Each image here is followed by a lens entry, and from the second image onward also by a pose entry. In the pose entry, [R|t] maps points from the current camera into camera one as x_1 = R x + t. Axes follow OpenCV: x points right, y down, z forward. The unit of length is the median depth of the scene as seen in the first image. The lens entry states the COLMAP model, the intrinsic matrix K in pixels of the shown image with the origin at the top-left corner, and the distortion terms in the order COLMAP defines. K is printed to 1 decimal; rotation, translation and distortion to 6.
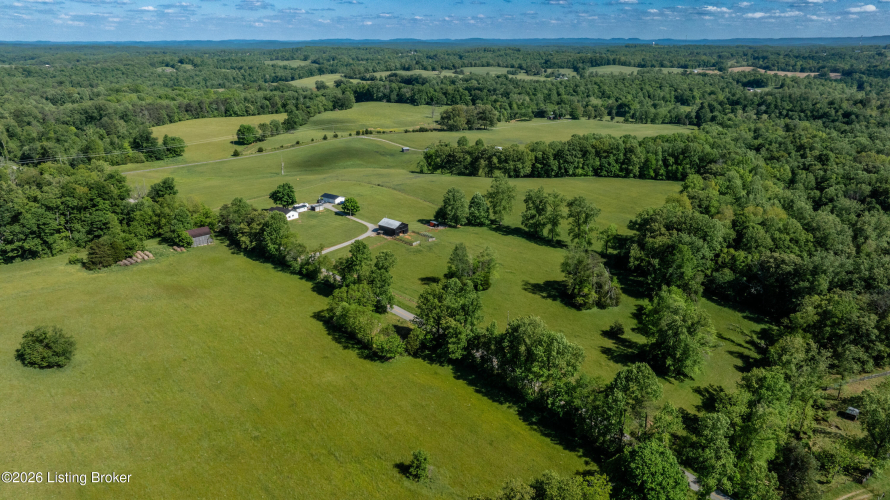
lens RADIAL K [[630.8, 0, 444.1], [0, 630.8, 251.3], [0, 0, 1]] dist [-0.039746, 0.050009]
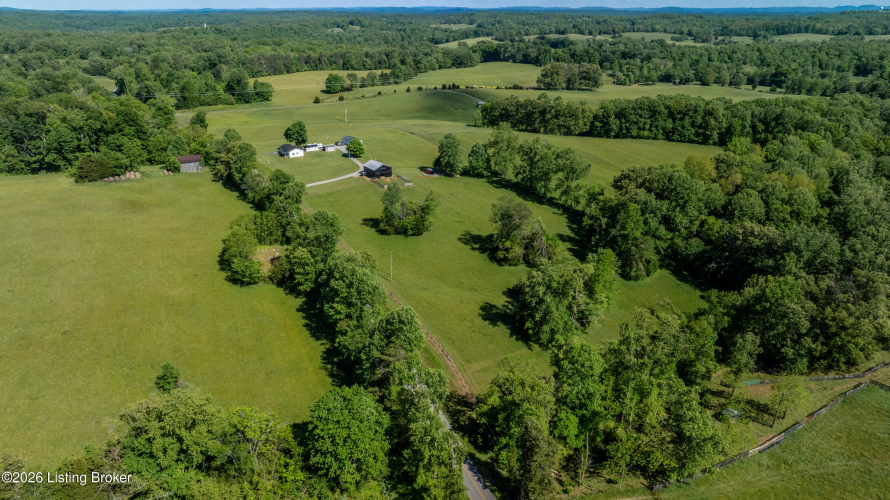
lens RADIAL K [[630.8, 0, 444.8], [0, 630.8, 244.6], [0, 0, 1]] dist [-0.039746, 0.050009]
pose [[0.961165, 0.099627, -0.257365, 0.183001], [-0.090206, 0.994757, 0.048189, 0.013815], [0.260817, -0.023102, 0.965112, 0.052213]]
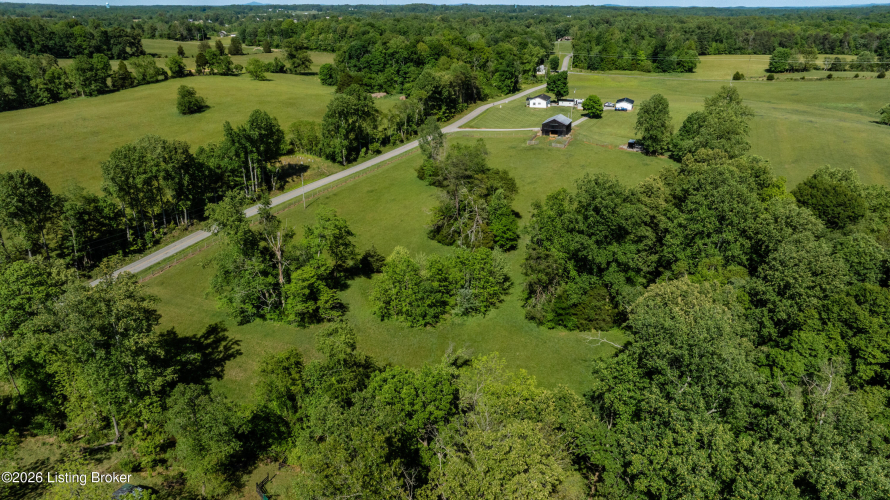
lens RADIAL K [[630.8, 0, 445.6], [0, 630.8, 253.4], [0, 0, 1]] dist [-0.039746, 0.050009]
pose [[0.348880, 0.349025, -0.869750, 0.402472], [-0.299956, 0.920828, 0.249202, -0.029590], [0.887868, 0.173945, 0.425951, 0.361207]]
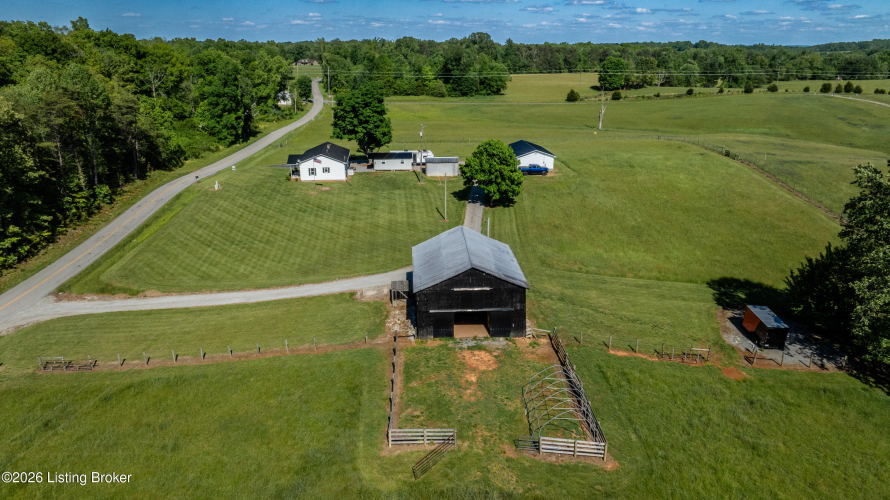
lens RADIAL K [[630.8, 0, 440.6], [0, 630.8, 248.0], [0, 0, 1]] dist [-0.039746, 0.050009]
pose [[0.695679, 0.225803, -0.681941, 0.026859], [-0.233083, 0.968905, 0.083043, -0.040199], [0.679488, 0.101177, 0.726677, 0.551274]]
